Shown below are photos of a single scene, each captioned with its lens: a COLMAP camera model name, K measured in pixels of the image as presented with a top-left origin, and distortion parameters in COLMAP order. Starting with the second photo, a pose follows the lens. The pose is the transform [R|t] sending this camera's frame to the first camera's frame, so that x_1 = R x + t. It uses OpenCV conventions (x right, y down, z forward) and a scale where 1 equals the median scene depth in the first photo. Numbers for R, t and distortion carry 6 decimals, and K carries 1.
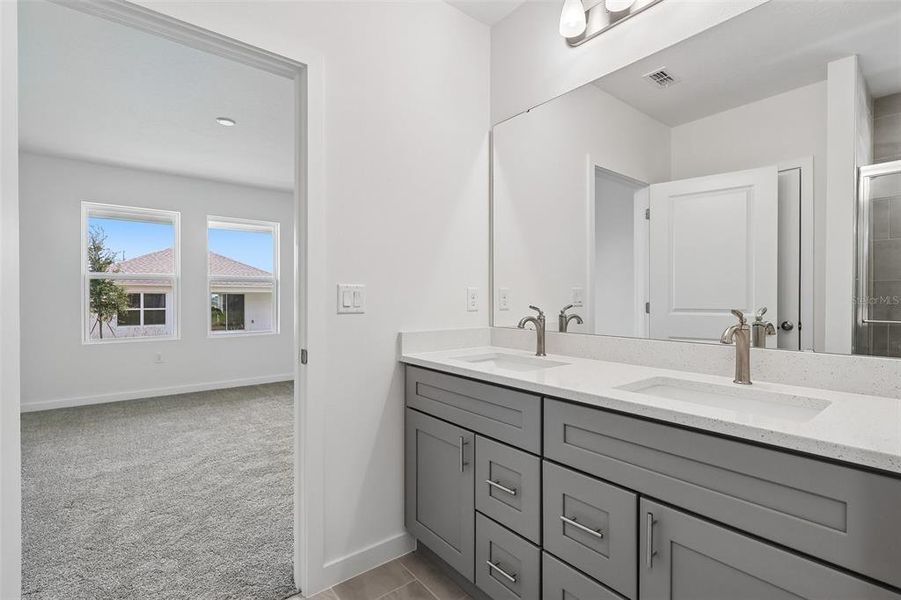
lens RADIAL K [[377.9, 0, 450.5], [0, 377.9, 300.0], [0, 0, 1]] dist [-0.014764, 0.000053]
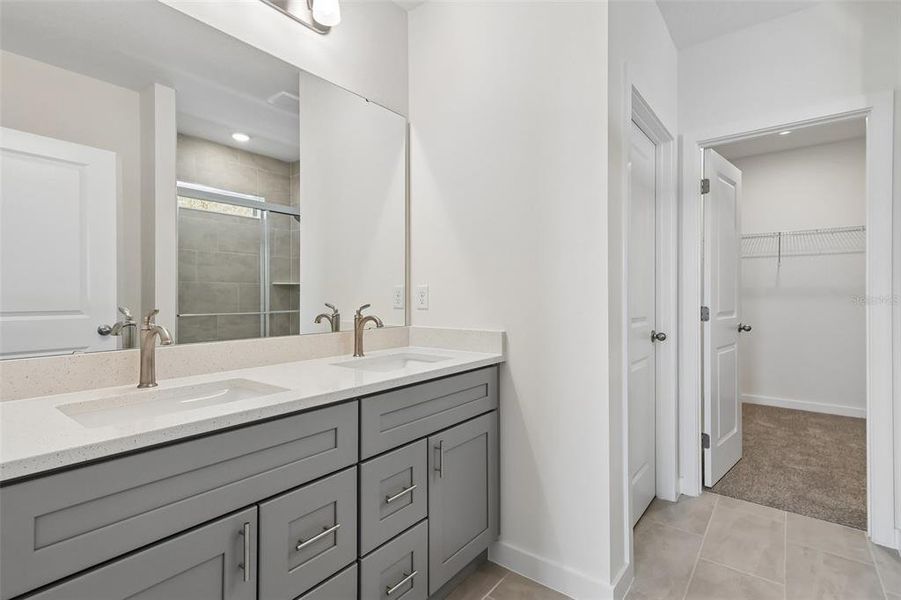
lens RADIAL K [[421.6, 0, 450.5], [0, 421.6, 300.0], [0, 0, 1]] dist [0.000888, -0.000022]
pose [[-0.188922, -0.009409, 0.981947, -0.846965], [0.004857, 0.999933, 0.010515, -0.005092], [-0.981980, 0.006755, -0.188863, 0.973269]]
